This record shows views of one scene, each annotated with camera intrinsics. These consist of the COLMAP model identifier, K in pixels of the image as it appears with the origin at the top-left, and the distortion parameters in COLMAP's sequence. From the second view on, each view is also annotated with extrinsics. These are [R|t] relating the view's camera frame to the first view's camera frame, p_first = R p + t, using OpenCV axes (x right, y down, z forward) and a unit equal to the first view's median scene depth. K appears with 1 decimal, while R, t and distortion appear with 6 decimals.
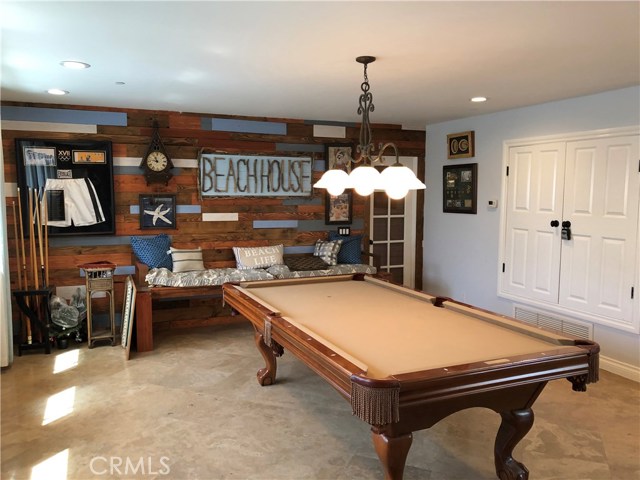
lens RADIAL K [[517.0, 0, 317.5], [0, 517.0, 238.3], [0, 0, 1]] dist [0.059632, -0.099256]
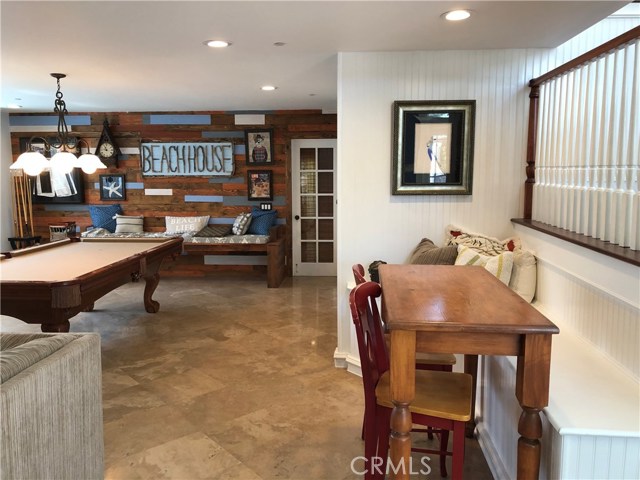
lens RADIAL K [[517.0, 0, 317.5], [0, 517.0, 238.3], [0, 0, 1]] dist [0.059632, -0.099256]
pose [[0.887324, 0.051221, -0.458294, 0.747623], [-0.035568, 0.998453, 0.042728, 0.004166], [0.459774, -0.021613, 0.887773, 0.037979]]
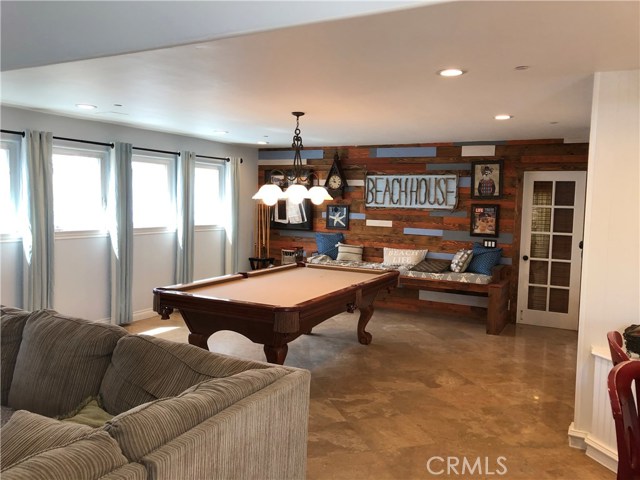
lens RADIAL K [[517.0, 0, 317.5], [0, 517.0, 238.3], [0, 0, 1]] dist [0.059632, -0.099256]
pose [[0.625533, 0.067970, -0.777232, 0.718365], [-0.094266, 0.995484, 0.011188, -0.003512], [0.774482, 0.066268, 0.629115, 0.067485]]
